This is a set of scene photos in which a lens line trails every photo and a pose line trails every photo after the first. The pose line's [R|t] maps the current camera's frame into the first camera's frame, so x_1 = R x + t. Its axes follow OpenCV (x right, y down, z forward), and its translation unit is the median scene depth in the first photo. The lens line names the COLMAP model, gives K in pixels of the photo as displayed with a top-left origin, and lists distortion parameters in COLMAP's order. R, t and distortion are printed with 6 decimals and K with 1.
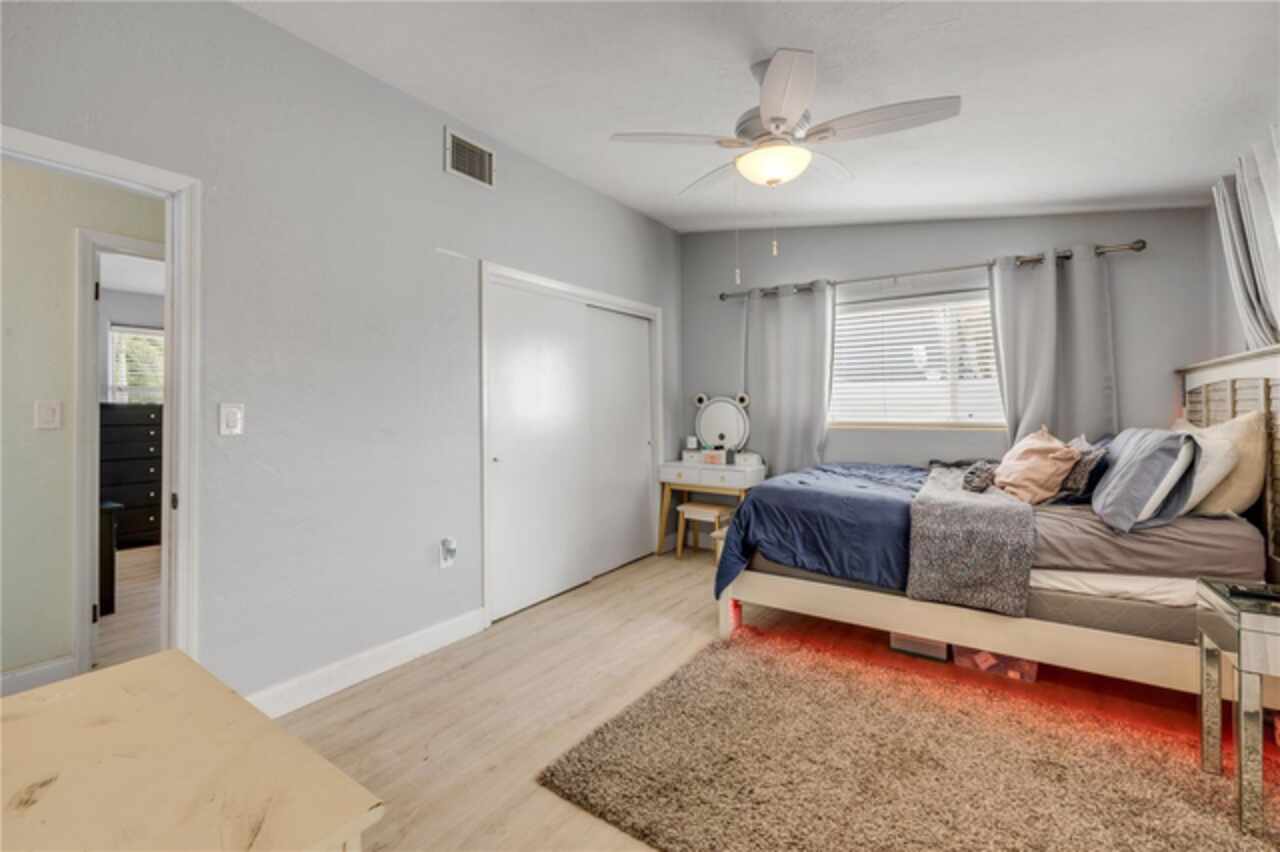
lens RADIAL K [[543.5, 0, 634.8], [0, 543.5, 414.2], [0, 0, 1]] dist [-0.003476, -0.000692]
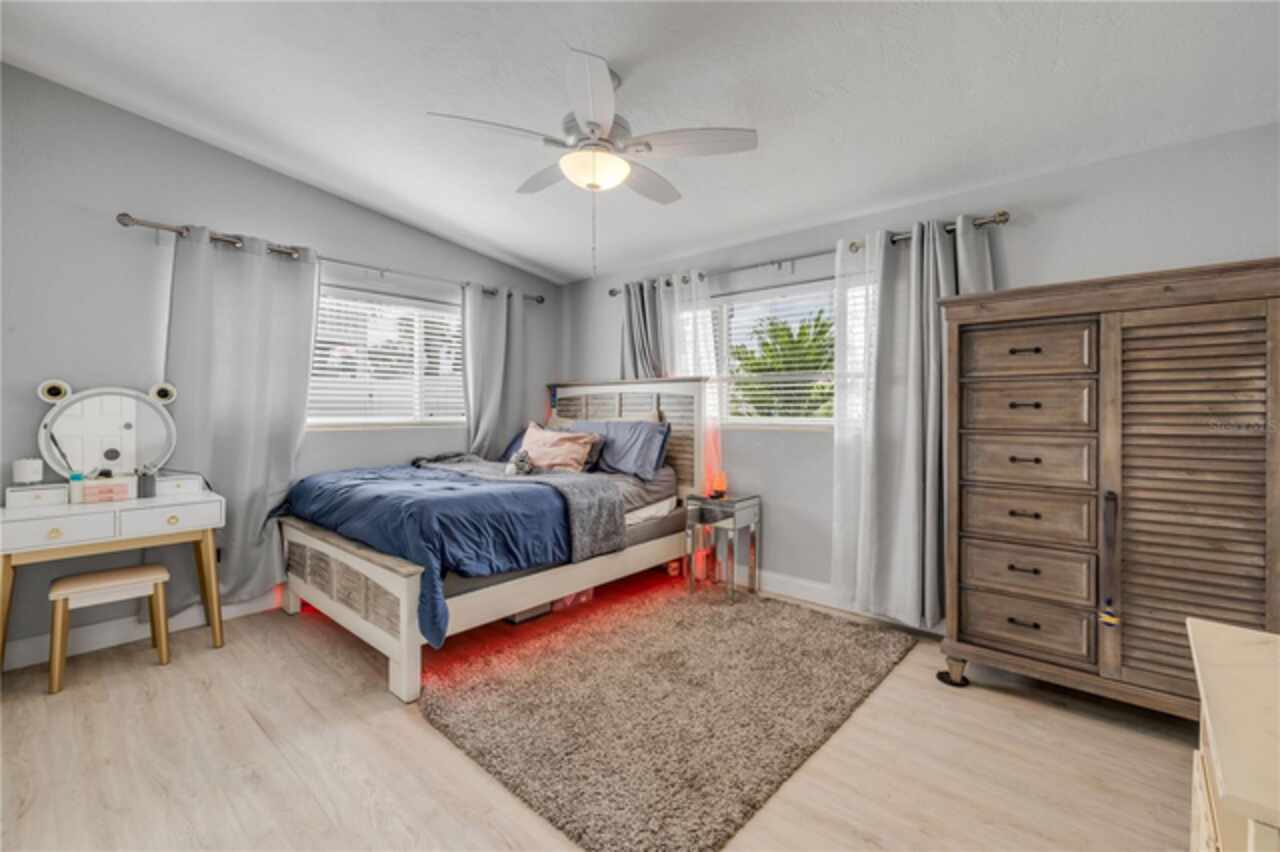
lens RADIAL K [[543.5, 0, 634.4], [0, 543.5, 422.6], [0, 0, 1]] dist [-0.003476, -0.000692]
pose [[0.129010, -0.021337, 0.991414, -0.605458], [0.008250, 0.999757, 0.020443, -0.001532], [-0.991609, 0.005541, 0.129154, 0.626482]]
